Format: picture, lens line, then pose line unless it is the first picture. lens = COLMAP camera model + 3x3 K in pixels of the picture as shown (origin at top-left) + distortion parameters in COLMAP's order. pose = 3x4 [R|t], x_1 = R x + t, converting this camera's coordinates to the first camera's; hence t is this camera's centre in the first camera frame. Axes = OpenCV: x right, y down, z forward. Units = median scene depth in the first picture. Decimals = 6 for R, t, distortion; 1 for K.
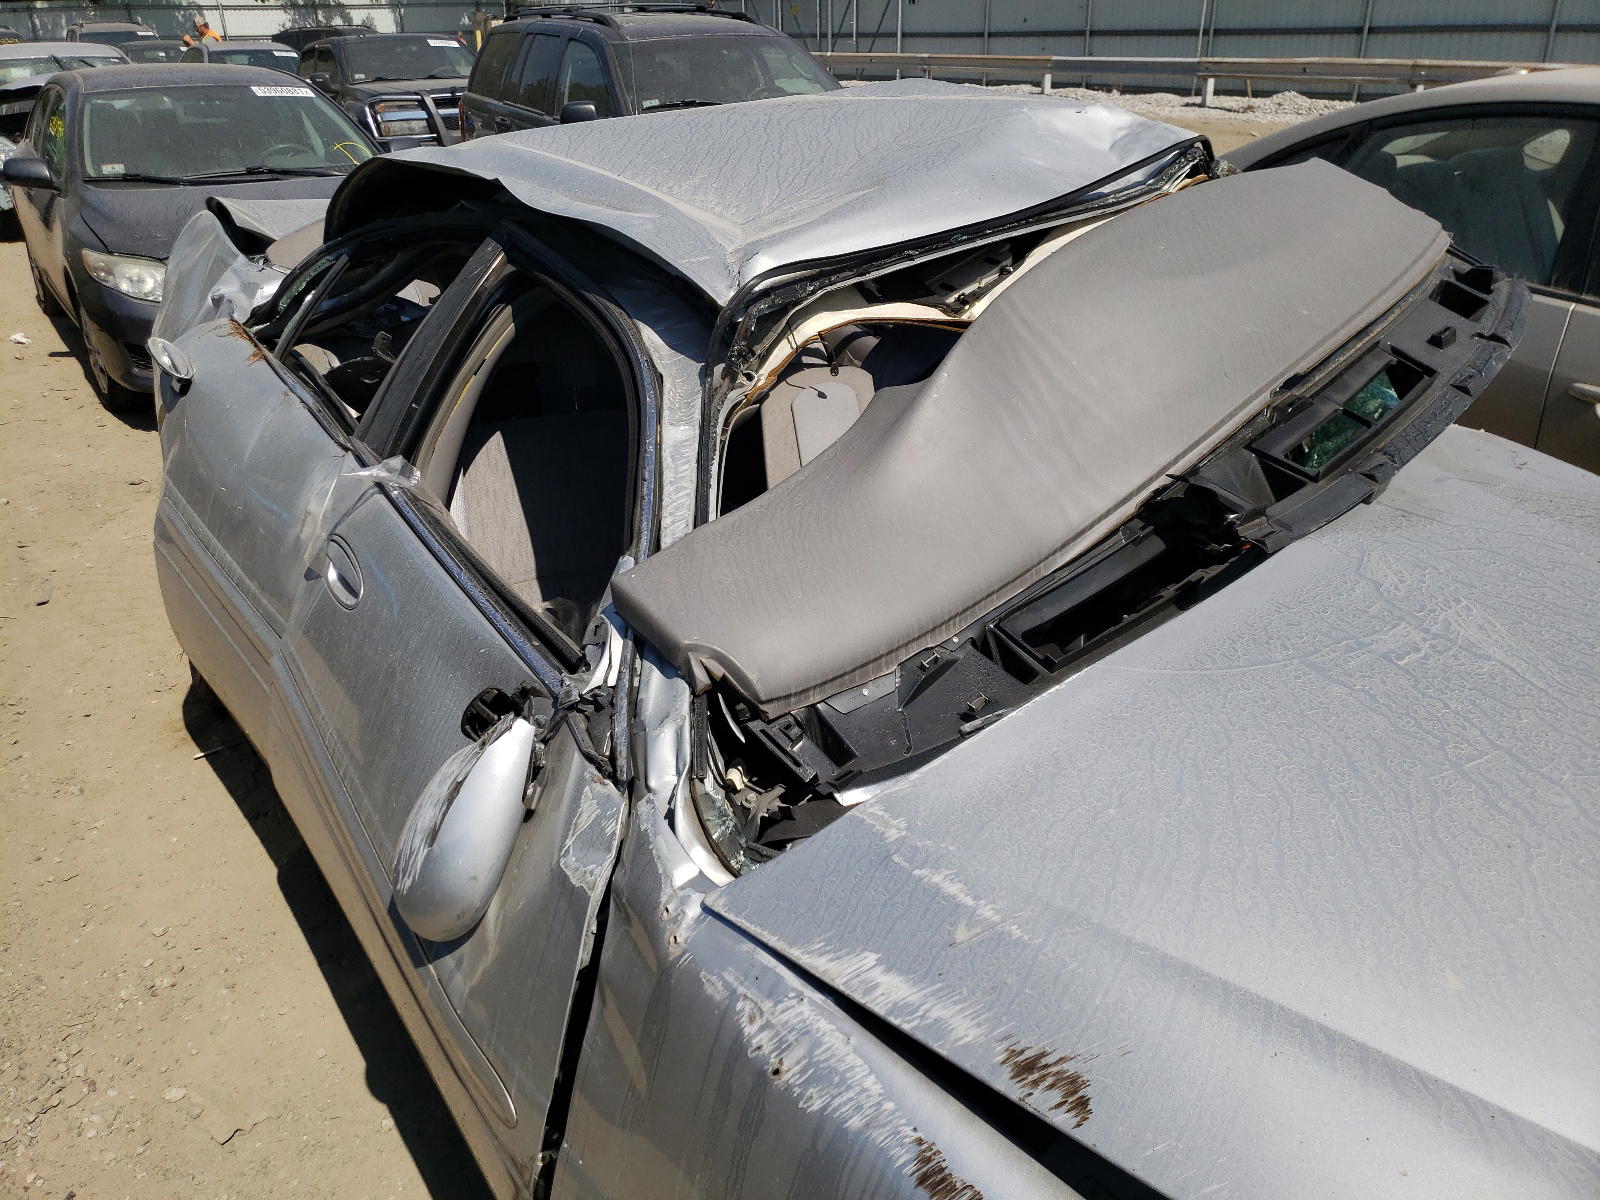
lens RADIAL K [[1198.9, 0, 800.0], [0, 1198.9, 600.0], [0, 0, 1]] dist [0.037447, -0.035398]
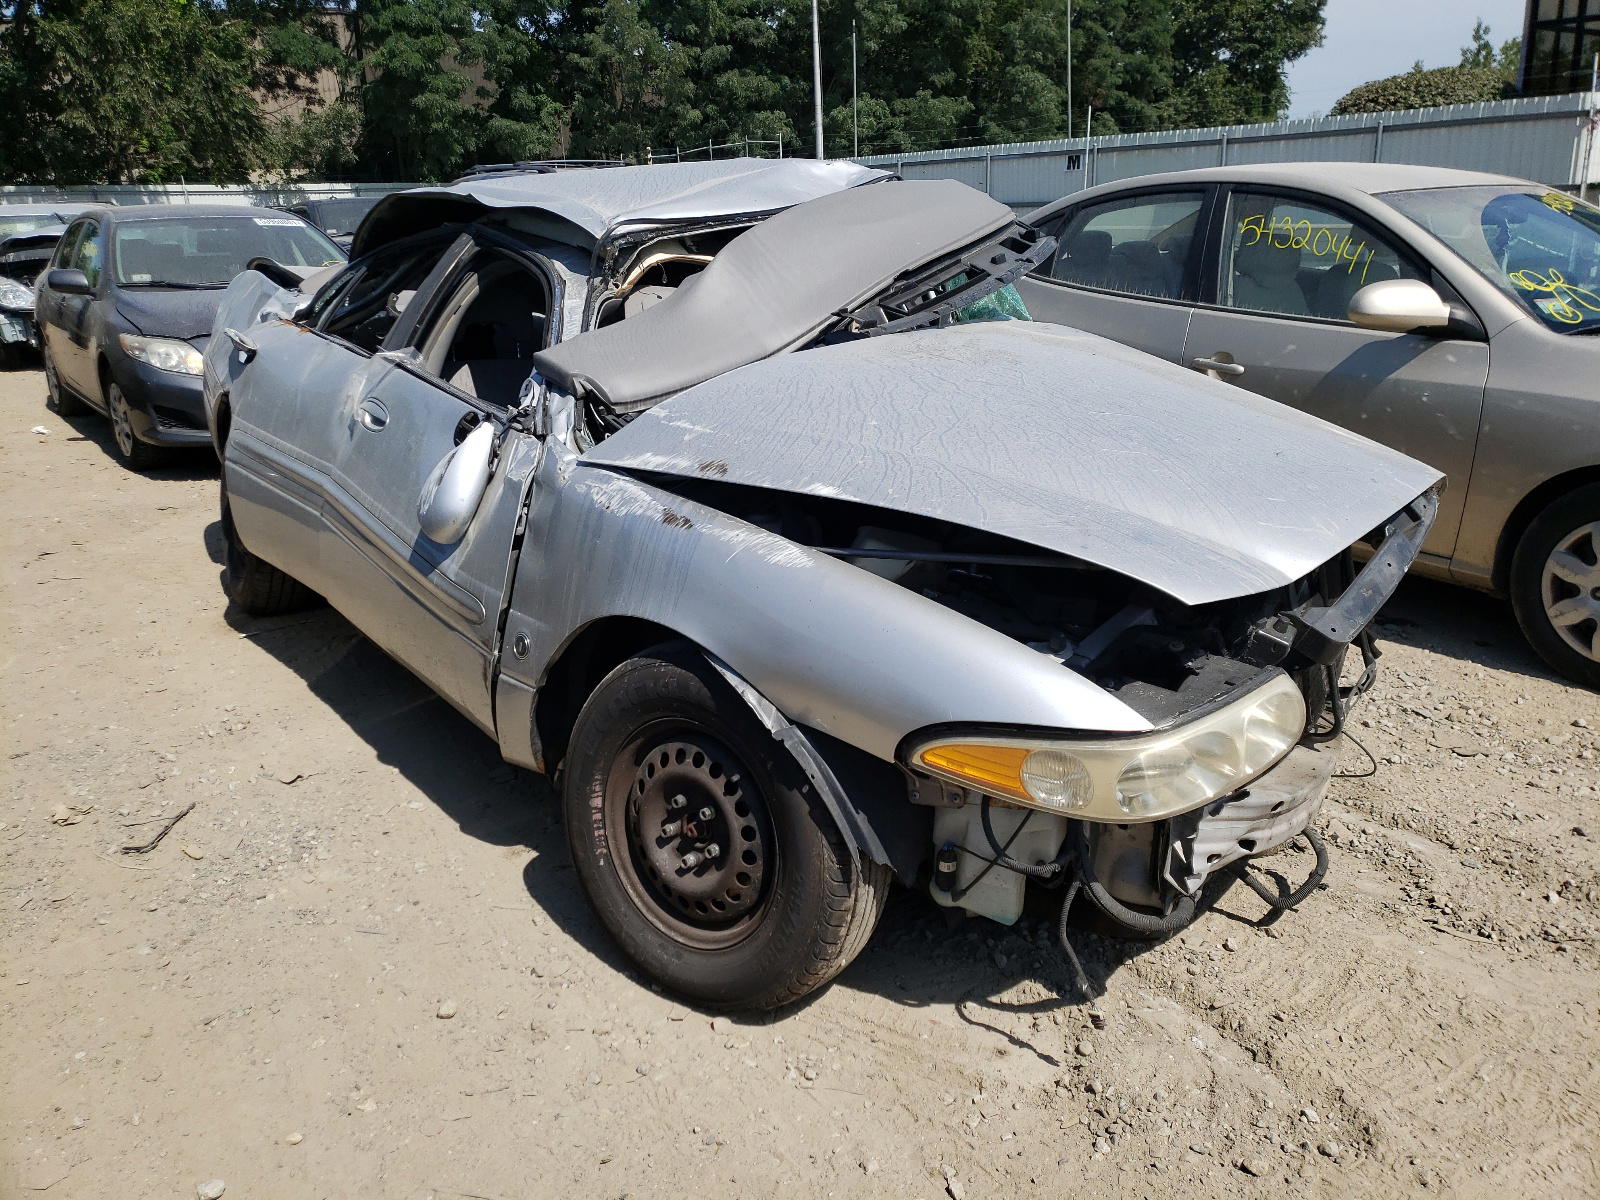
lens RADIAL K [[1209.5, 0, 842.8], [0, 1209.5, 600.0], [0, 0, 1]] dist [-0.000546, -0.013260]
pose [[0.996866, -0.030742, 0.072894, 0.146345], [0.040172, 0.990482, -0.131649, 0.521685], [-0.068153, 0.134165, 0.988613, -0.718726]]
